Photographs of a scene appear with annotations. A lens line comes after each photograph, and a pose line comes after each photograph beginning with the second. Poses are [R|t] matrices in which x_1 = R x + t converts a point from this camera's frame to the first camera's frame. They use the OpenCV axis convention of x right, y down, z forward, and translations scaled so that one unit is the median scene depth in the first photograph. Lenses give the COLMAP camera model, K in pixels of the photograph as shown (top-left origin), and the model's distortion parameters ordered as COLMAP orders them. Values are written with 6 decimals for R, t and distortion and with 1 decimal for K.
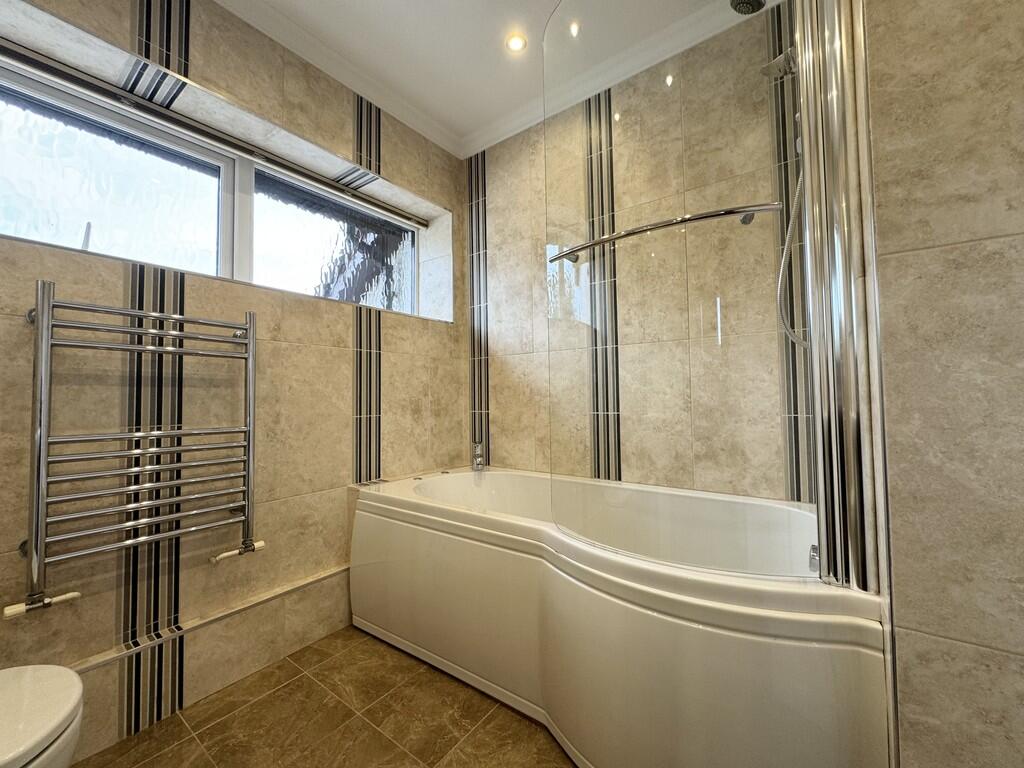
lens RADIAL K [[407.9, 0, 514.0], [0, 407.9, 382.3], [0, 0, 1]] dist [-0.001909, 0.000189]
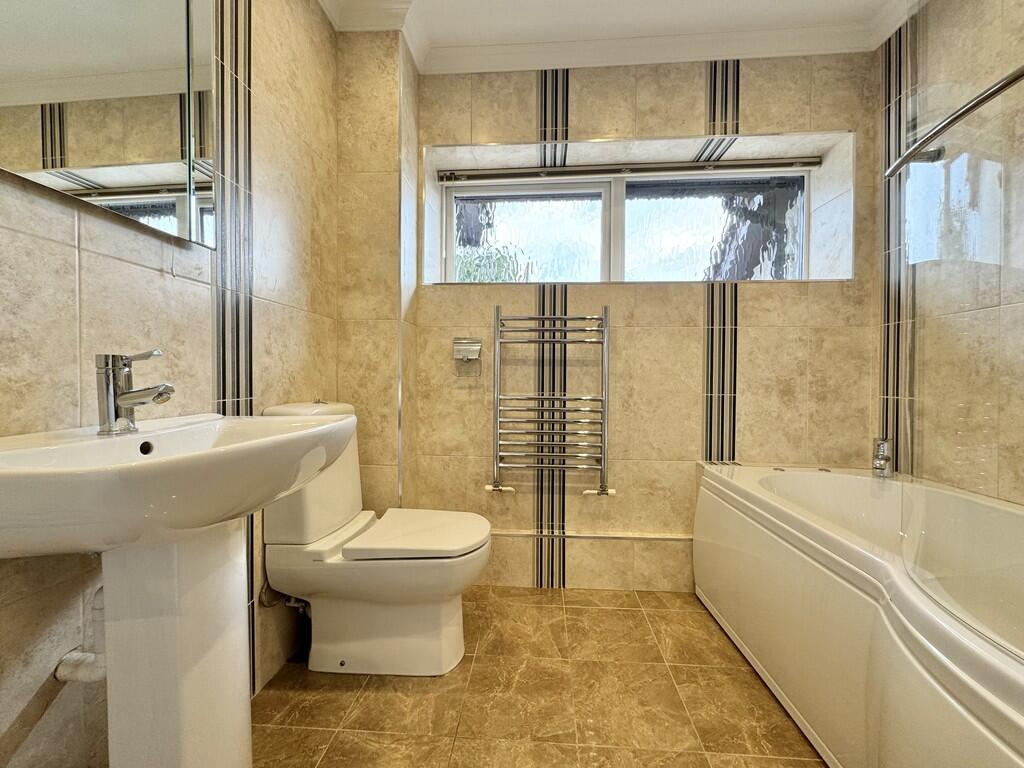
lens RADIAL K [[407.9, 0, 512.7], [0, 407.9, 383.2], [0, 0, 1]] dist [-0.001909, 0.000189]
pose [[0.534701, 0.025368, -0.844660, 0.219970], [0.017504, 0.999002, 0.041084, 0.007036], [0.844860, -0.036753, 0.533724, 0.069569]]
